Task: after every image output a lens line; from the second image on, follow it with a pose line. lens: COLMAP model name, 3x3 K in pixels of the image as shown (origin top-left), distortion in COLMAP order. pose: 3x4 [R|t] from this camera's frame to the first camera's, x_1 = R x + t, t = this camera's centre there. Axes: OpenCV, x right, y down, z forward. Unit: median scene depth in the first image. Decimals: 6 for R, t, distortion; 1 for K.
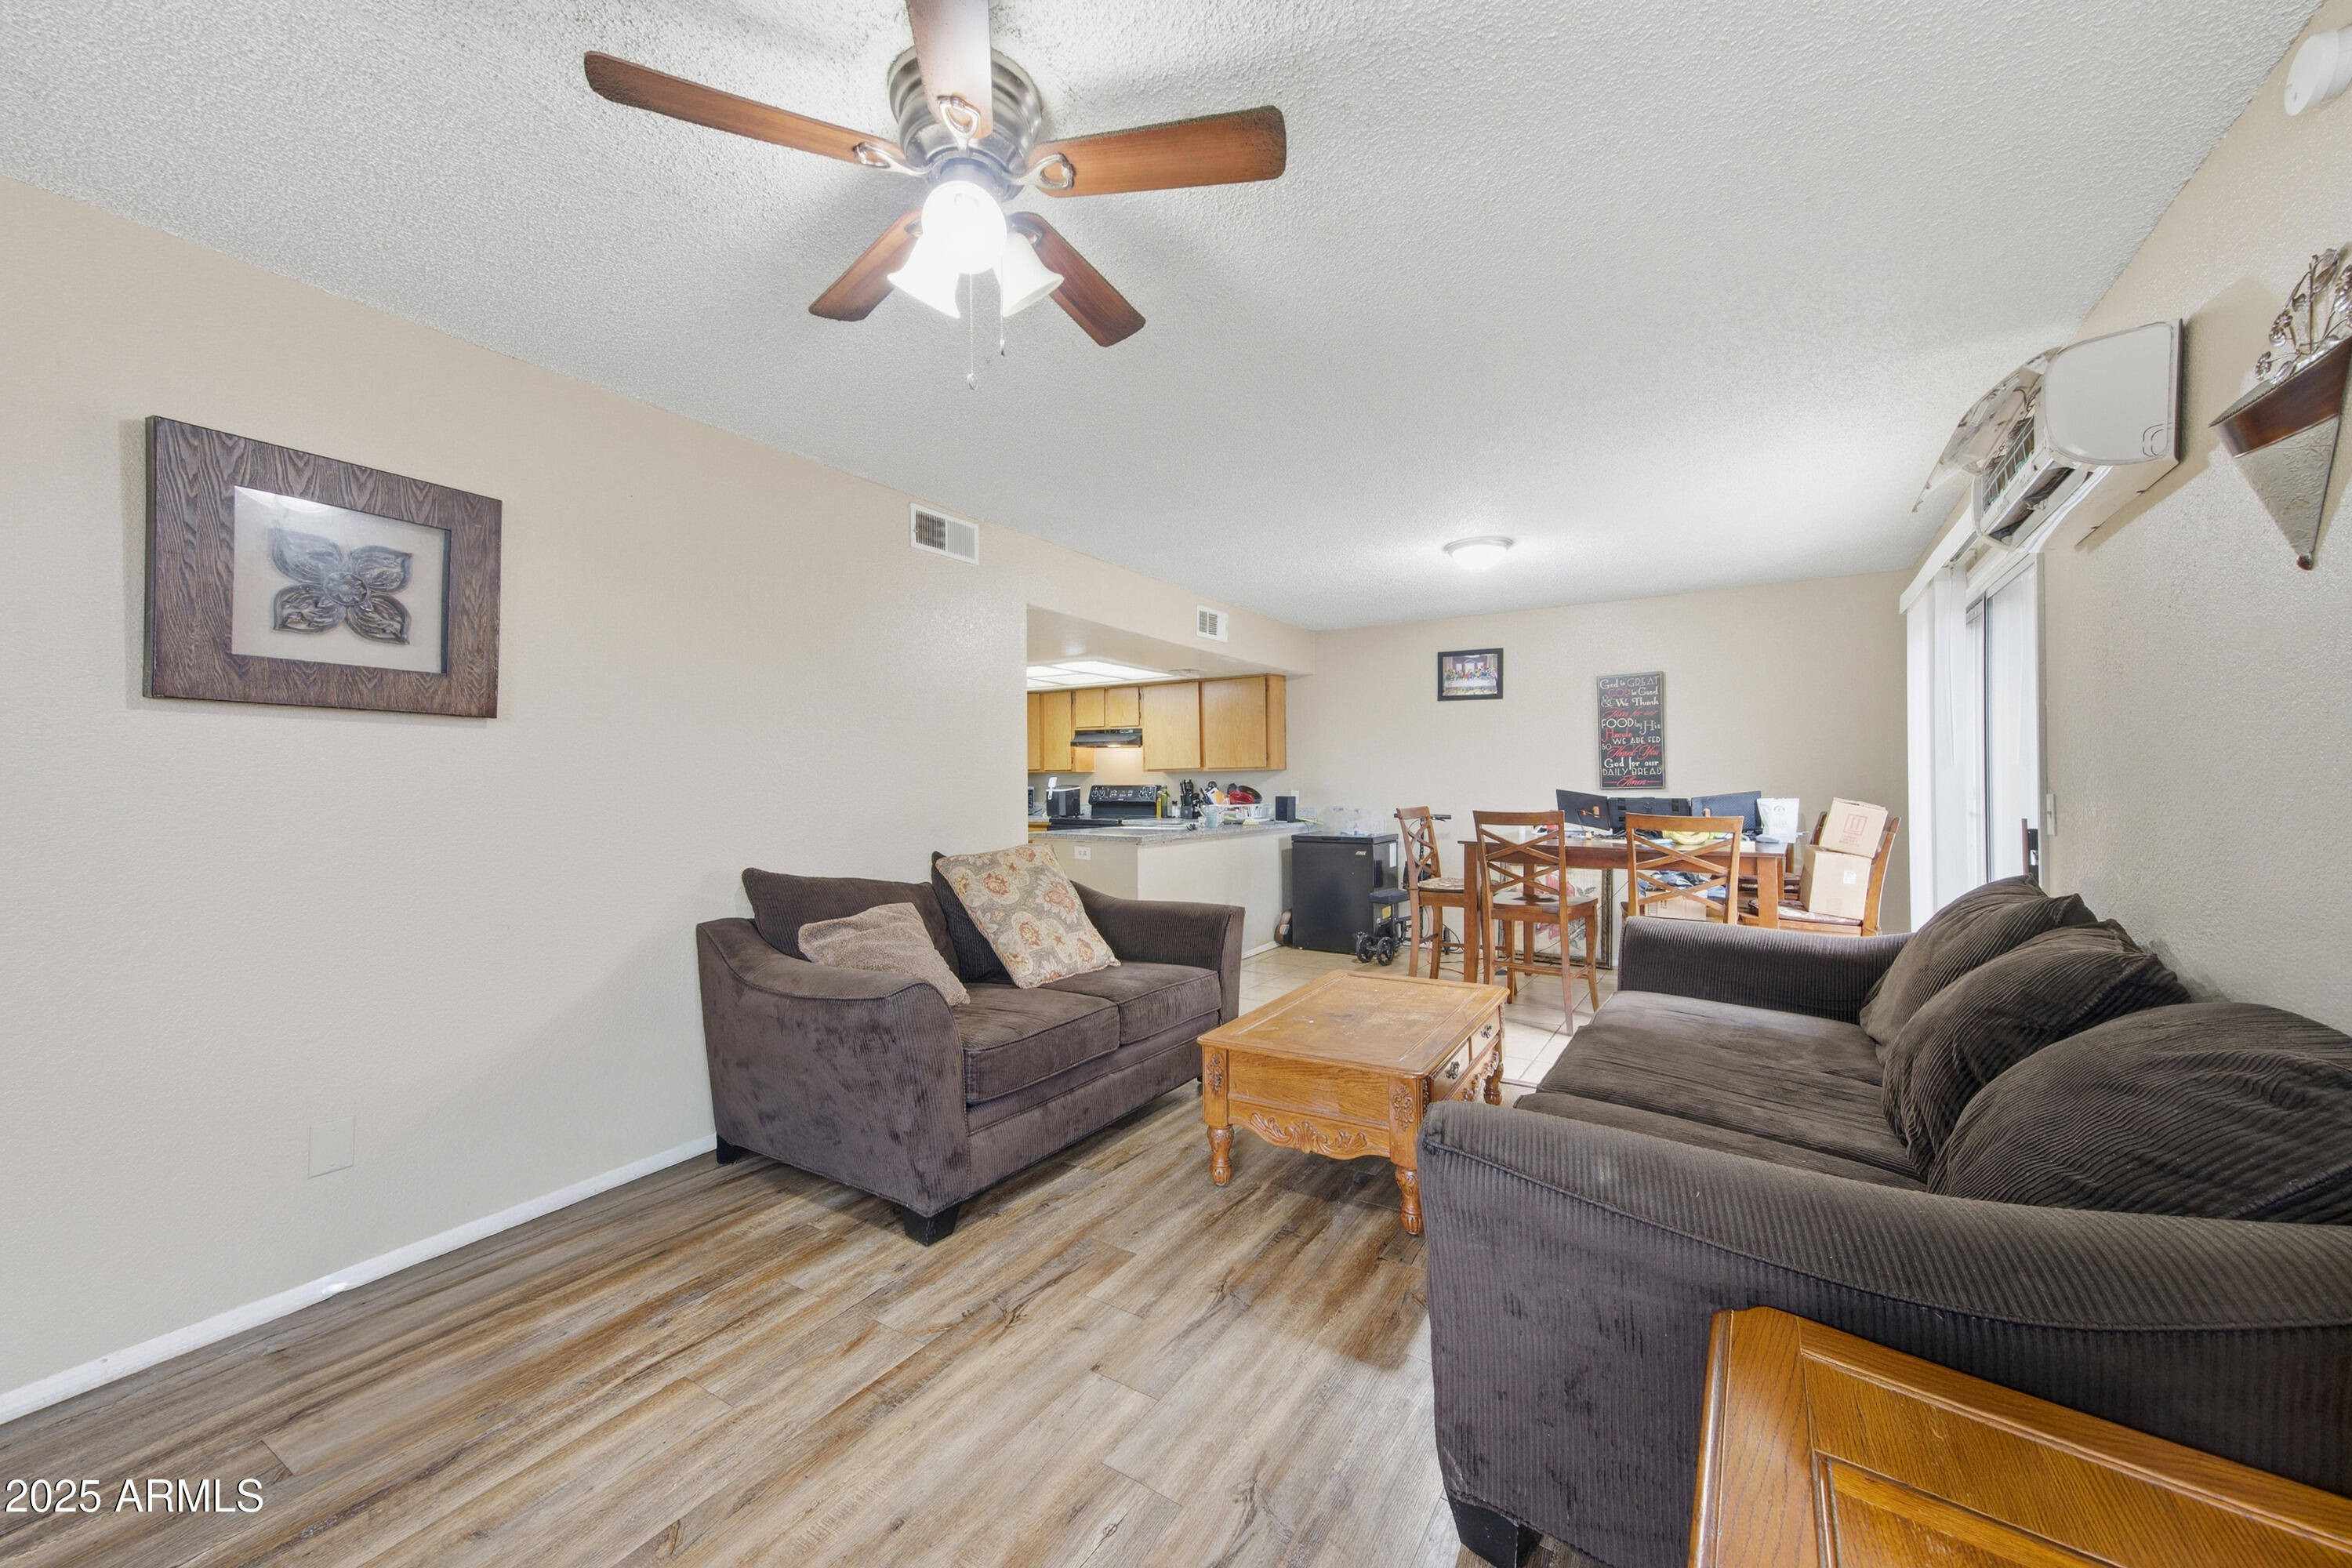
lens RADIAL K [[908.4, 0, 1176.0], [0, 908.4, 784.0], [0, 0, 1]] dist [0.027062, 0.000043]
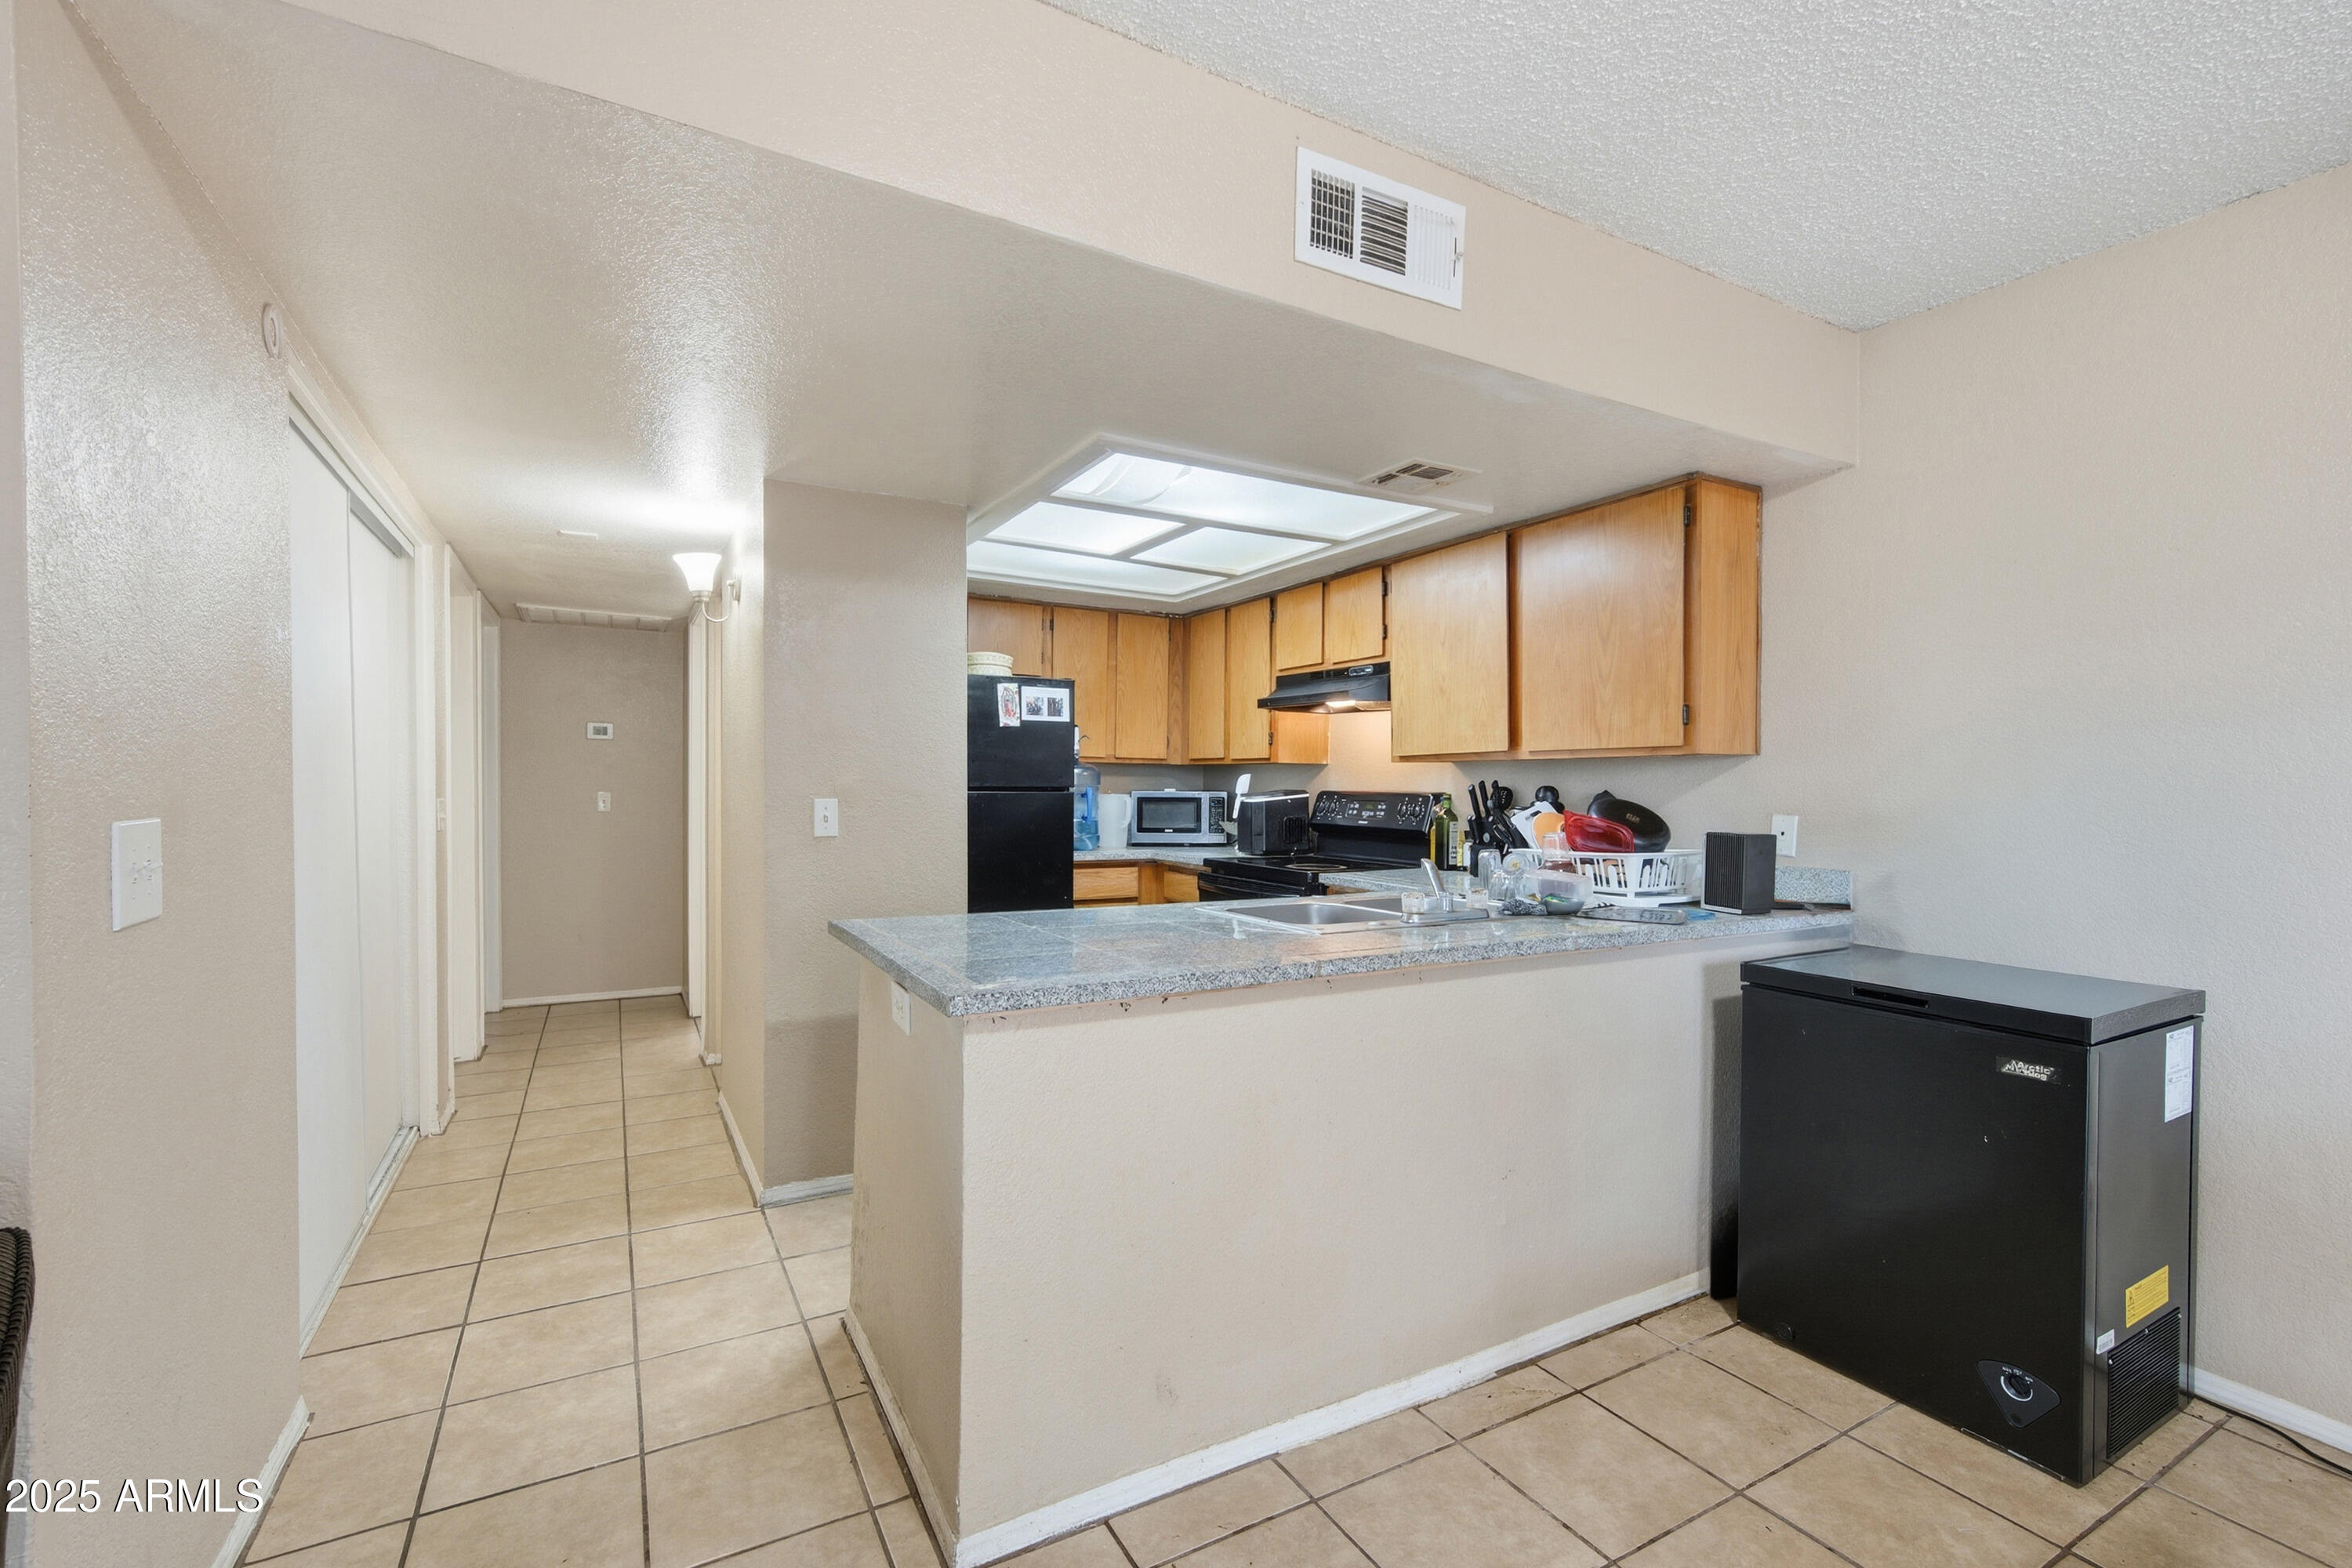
lens RADIAL K [[1056.8, 0, 1176.0], [0, 1056.8, 784.0], [0, 0, 1]] dist [-0.016972, 0.000121]
pose [[0.891904, 0.008777, -0.452140, 0.109276], [-0.008558, 0.999960, 0.002529, -0.003768], [0.452144, 0.001614, 0.891944, 0.563228]]
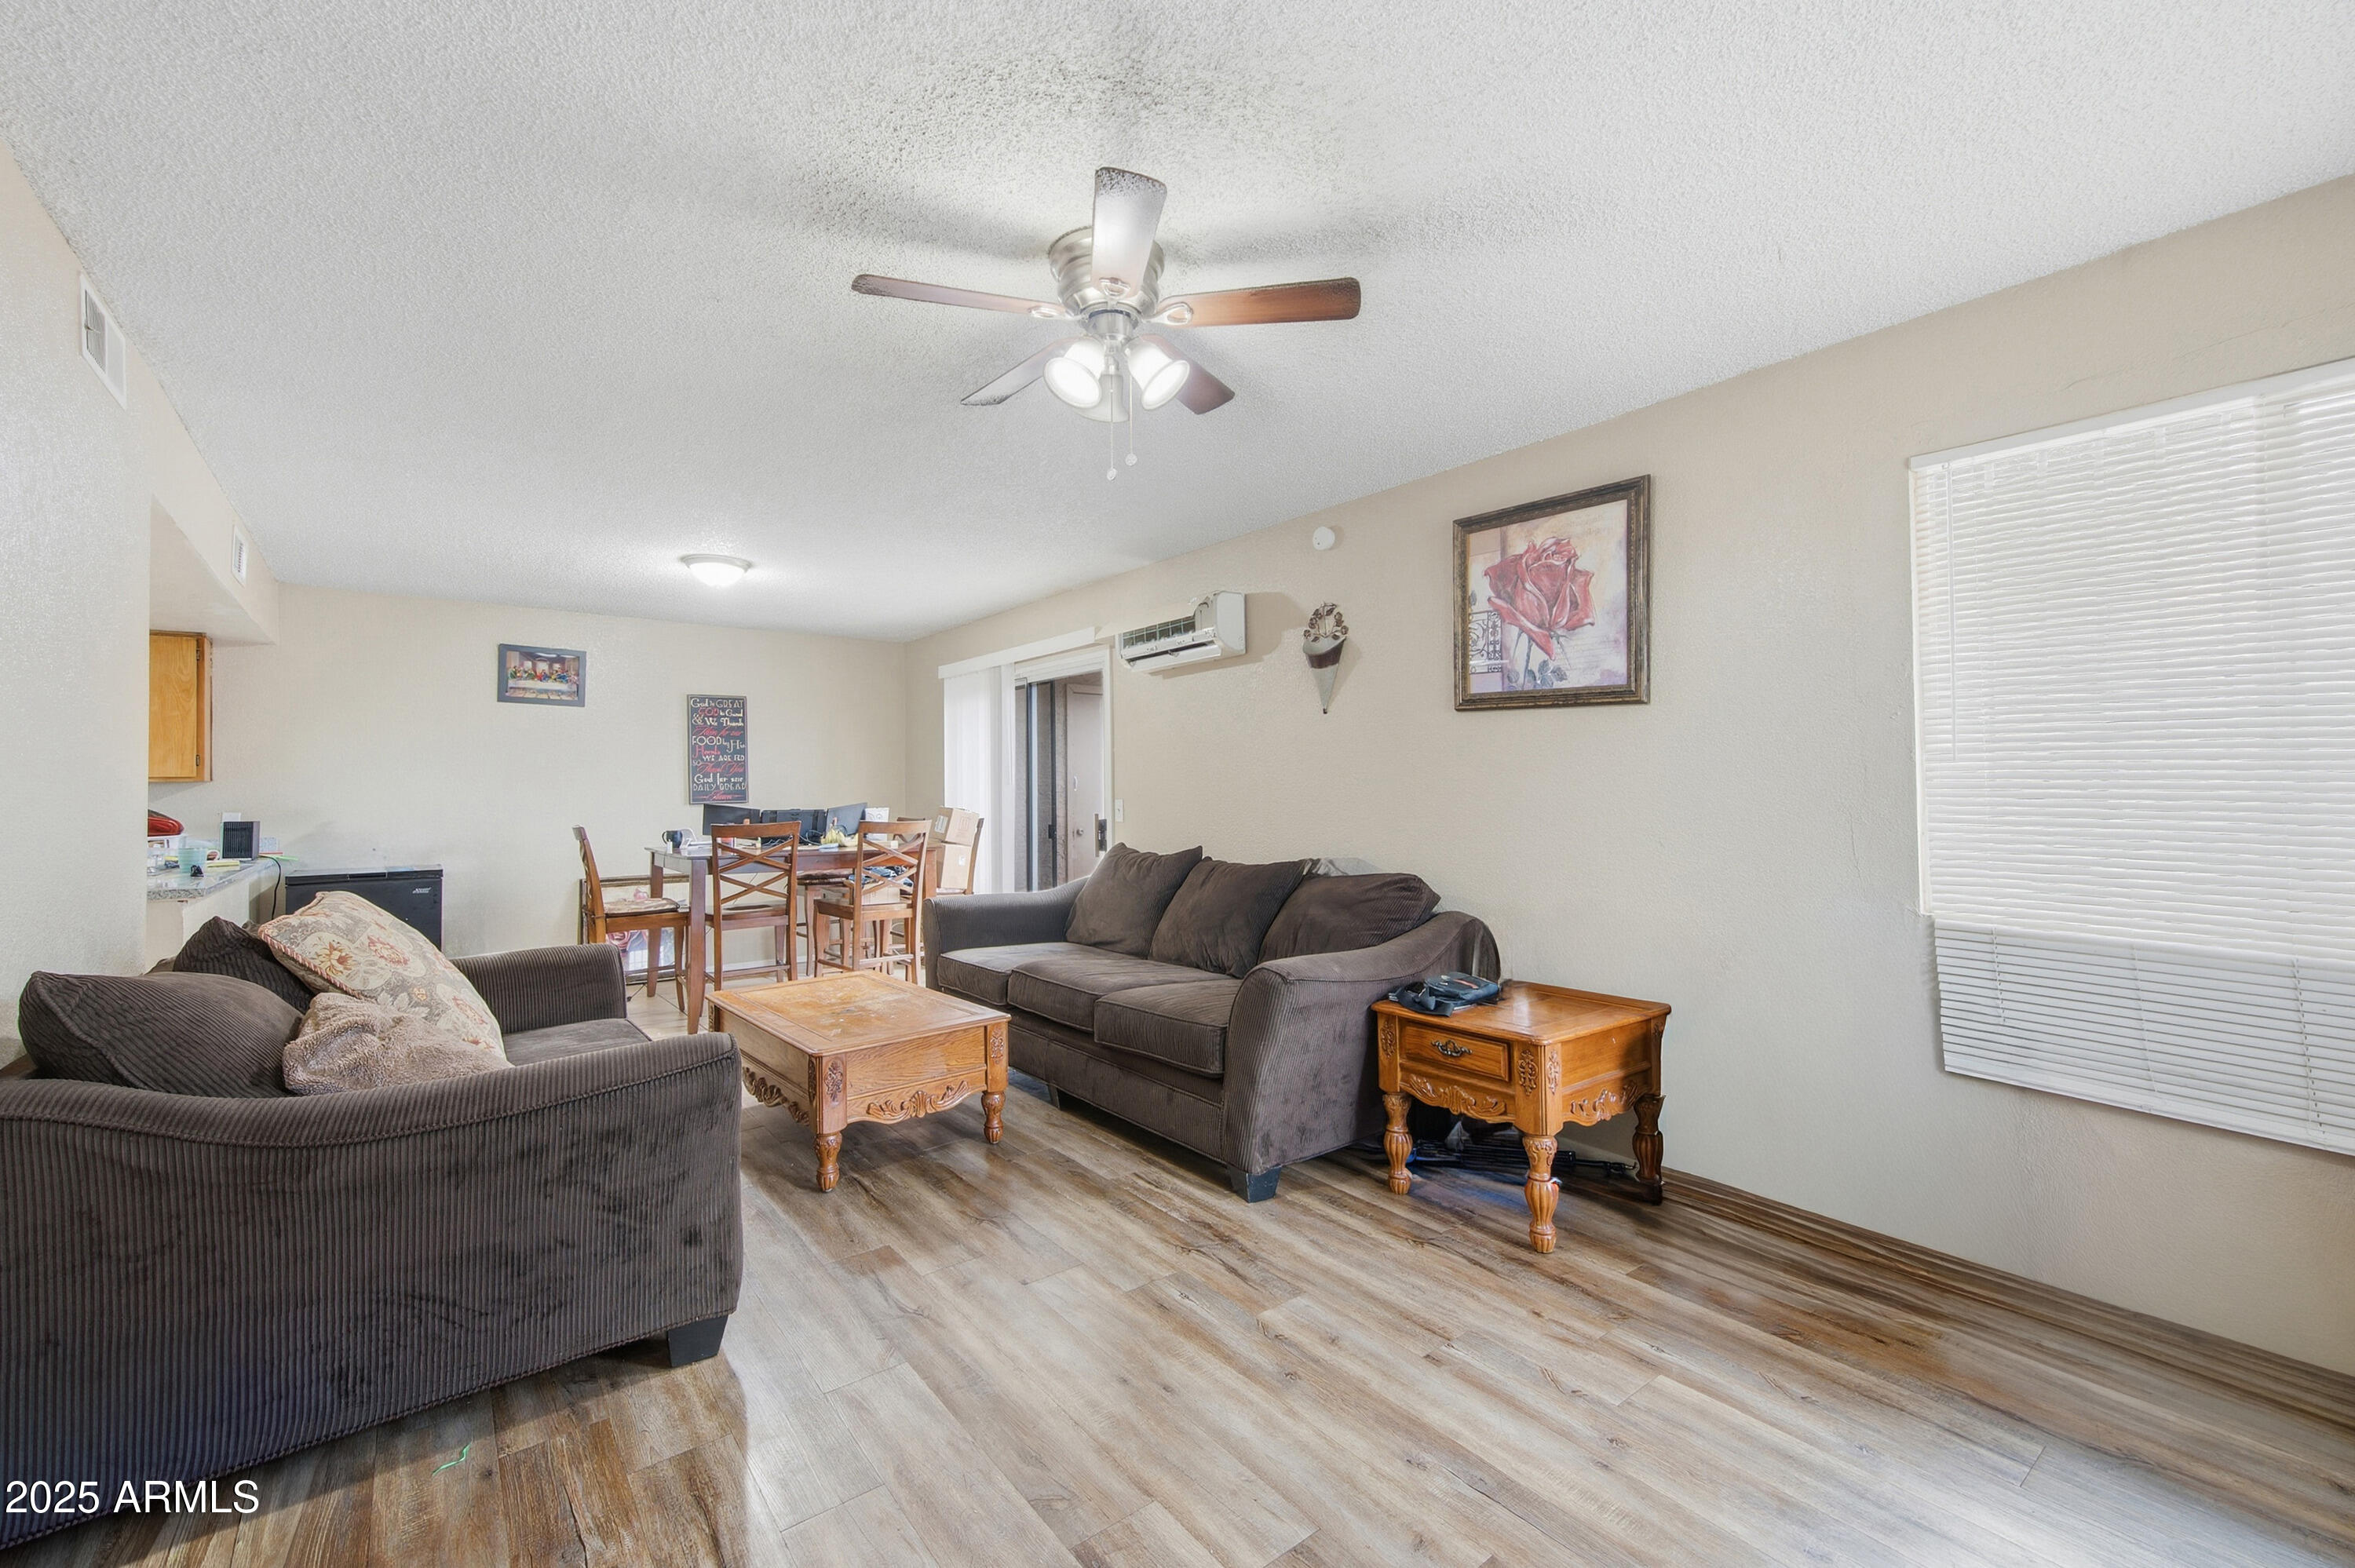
lens RADIAL K [[980.0, 0, 1177.5], [0, 980.0, 784.0], [0, 0, 1]] dist [0.001659, 0.000176]
pose [[0.304384, 0.008389, 0.952512, -0.358423], [0.009181, 0.999889, -0.011740, 0.001248], [-0.952505, 0.012319, 0.304273, 0.119518]]
